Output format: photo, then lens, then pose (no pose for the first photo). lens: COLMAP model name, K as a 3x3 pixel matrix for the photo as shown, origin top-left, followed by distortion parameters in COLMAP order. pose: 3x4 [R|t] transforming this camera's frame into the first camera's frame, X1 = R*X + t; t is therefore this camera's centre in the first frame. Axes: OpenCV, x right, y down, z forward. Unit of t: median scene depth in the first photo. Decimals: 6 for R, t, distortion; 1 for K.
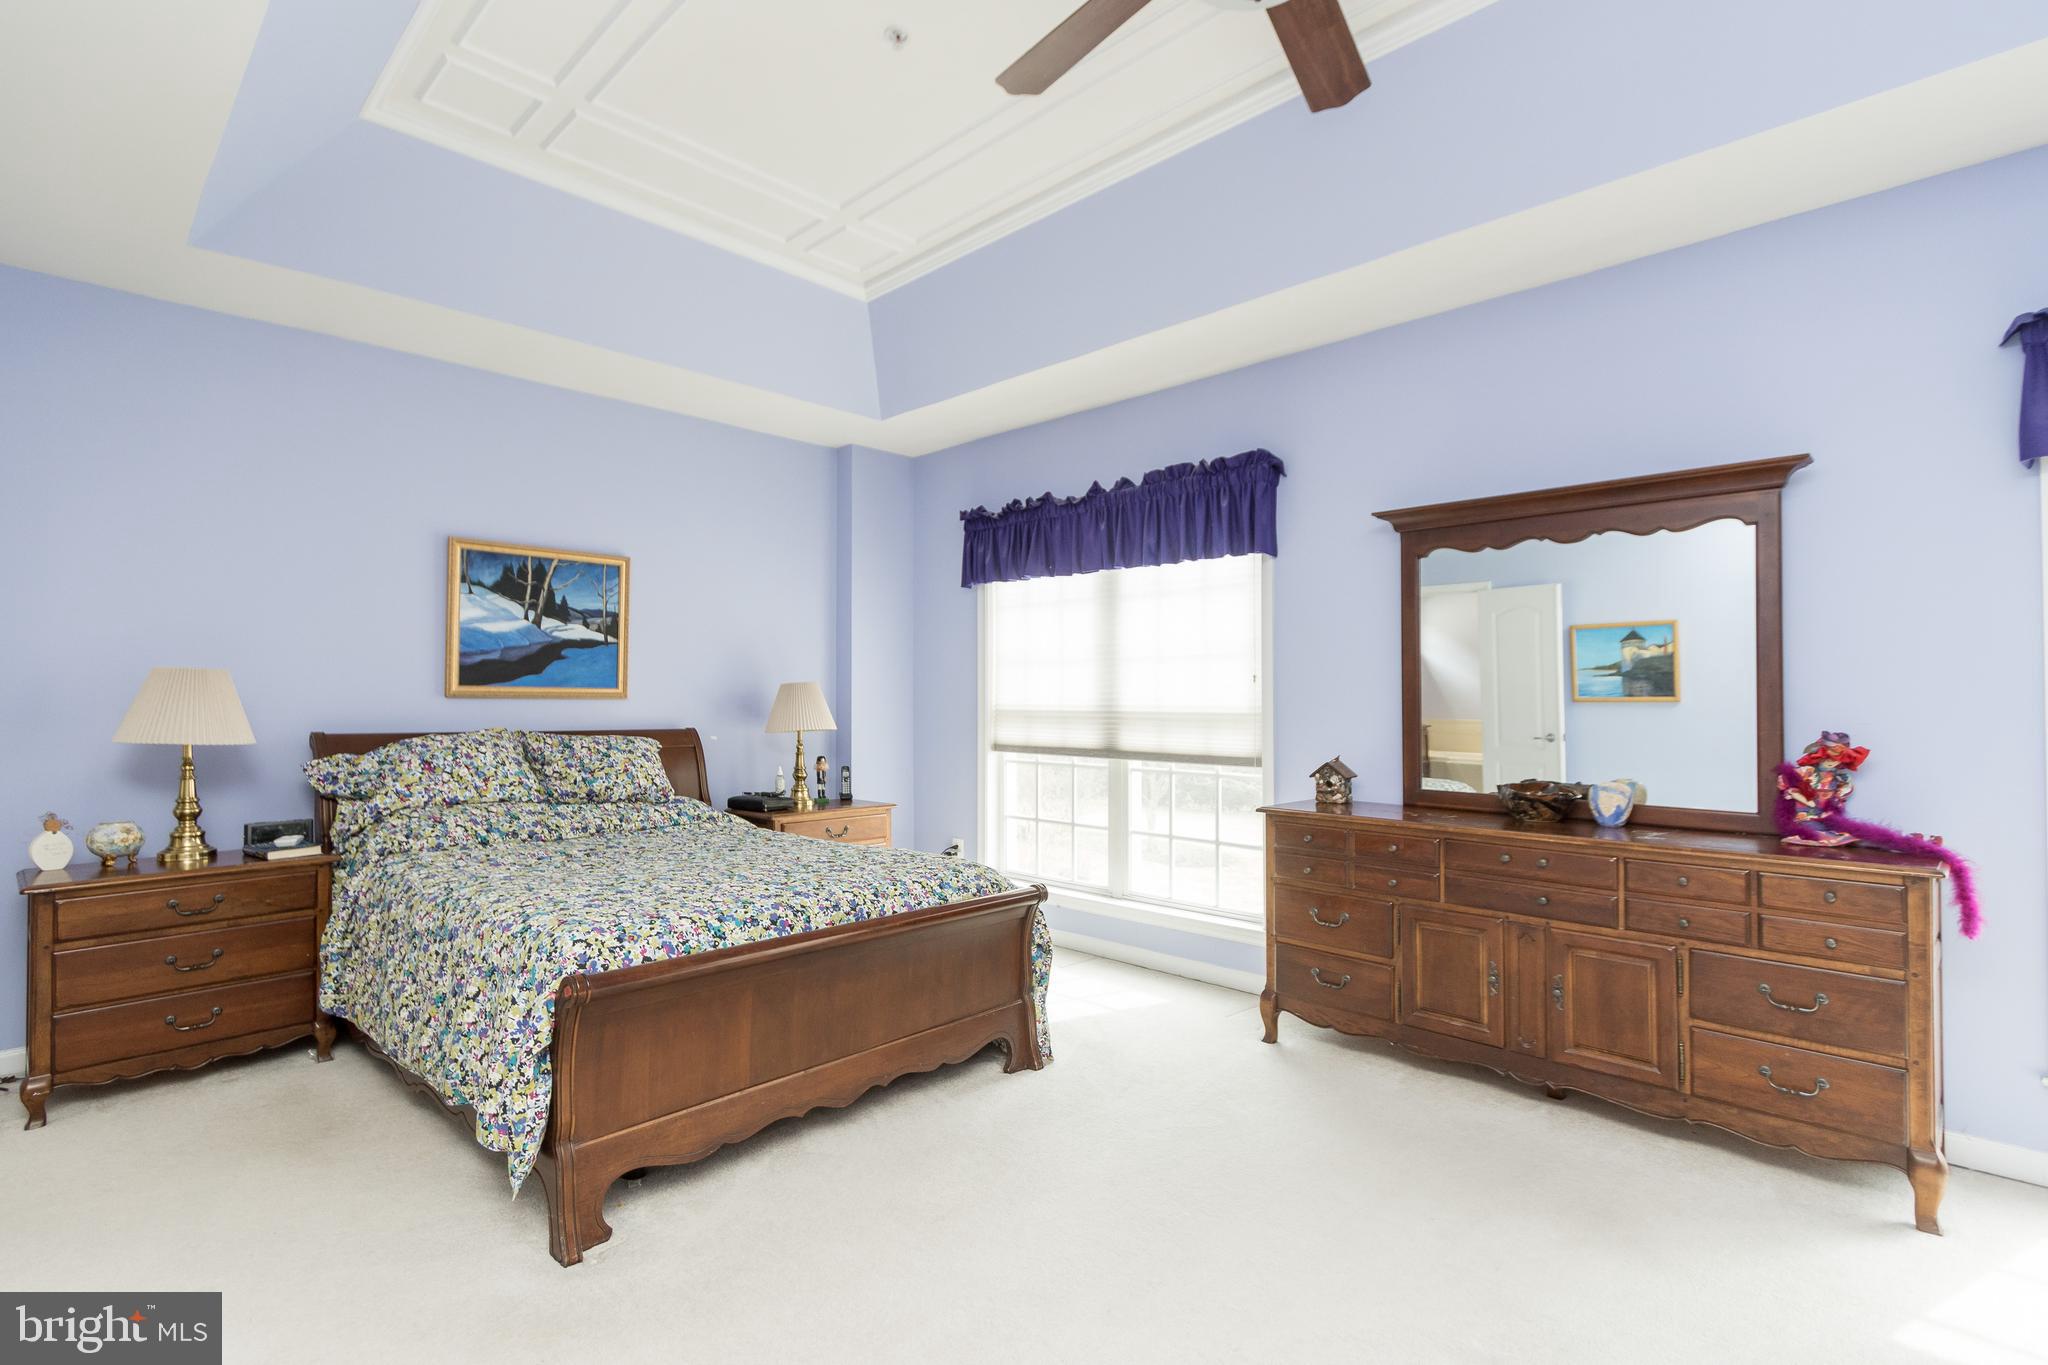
lens RADIAL K [[946.8, 0, 1022.4], [0, 946.8, 684.2], [0, 0, 1]] dist [-0.000535, -0.001026]
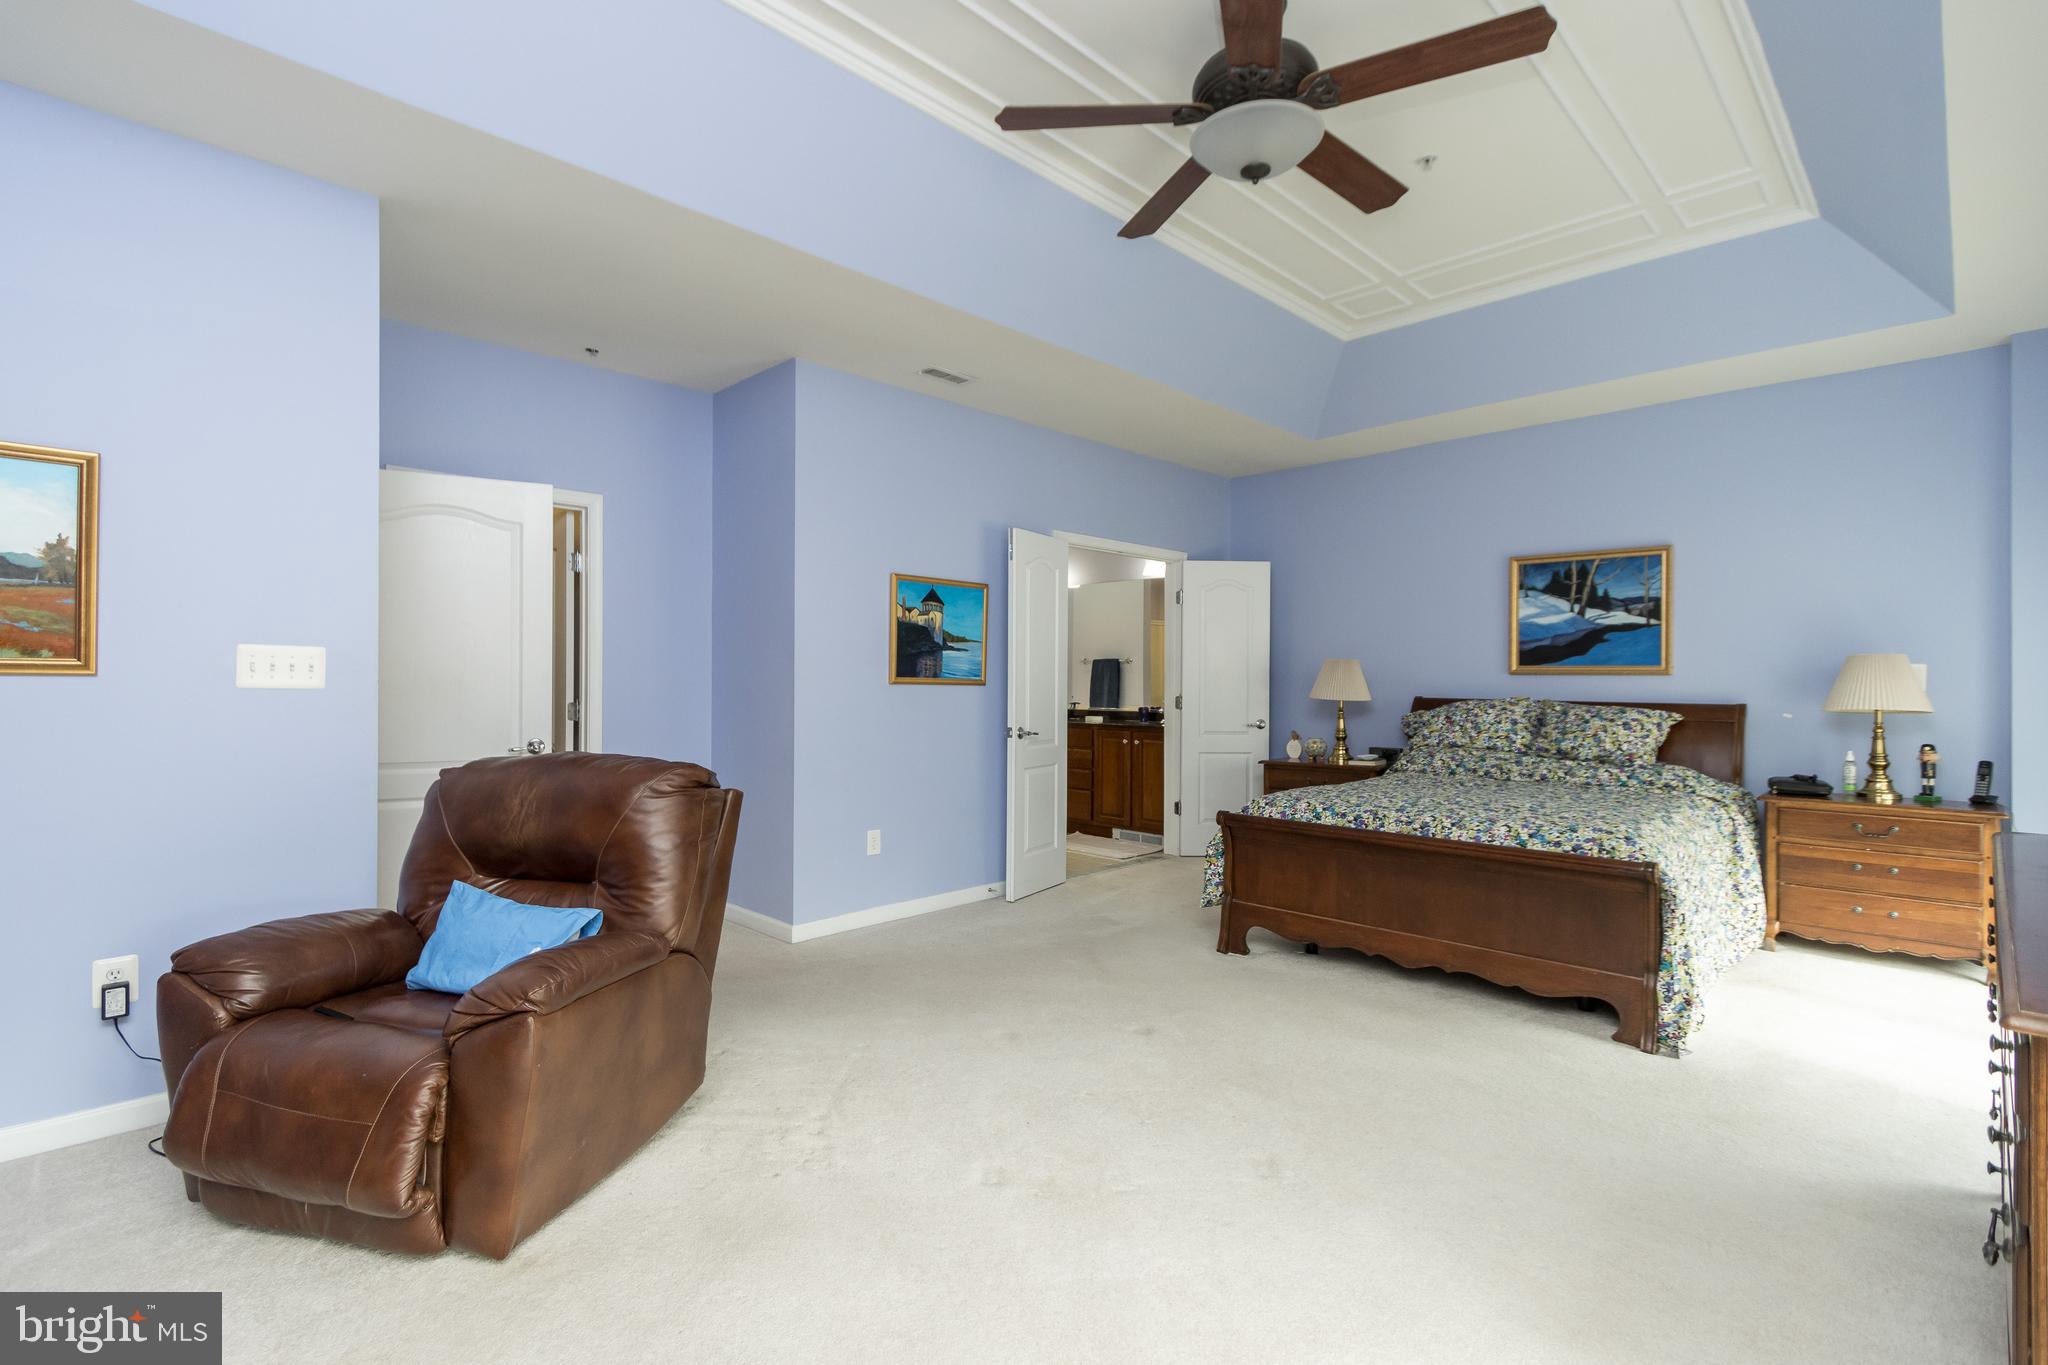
lens RADIAL K [[946.8, 0, 1019.6], [0, 946.8, 683.9], [0, 0, 1]] dist [-0.000535, -0.001026]
pose [[-0.012758, -0.001281, -0.999918, 0.735025], [0.013137, 0.999913, -0.001449, 0.018888], [0.999832, -0.013154, -0.012740, 0.287494]]
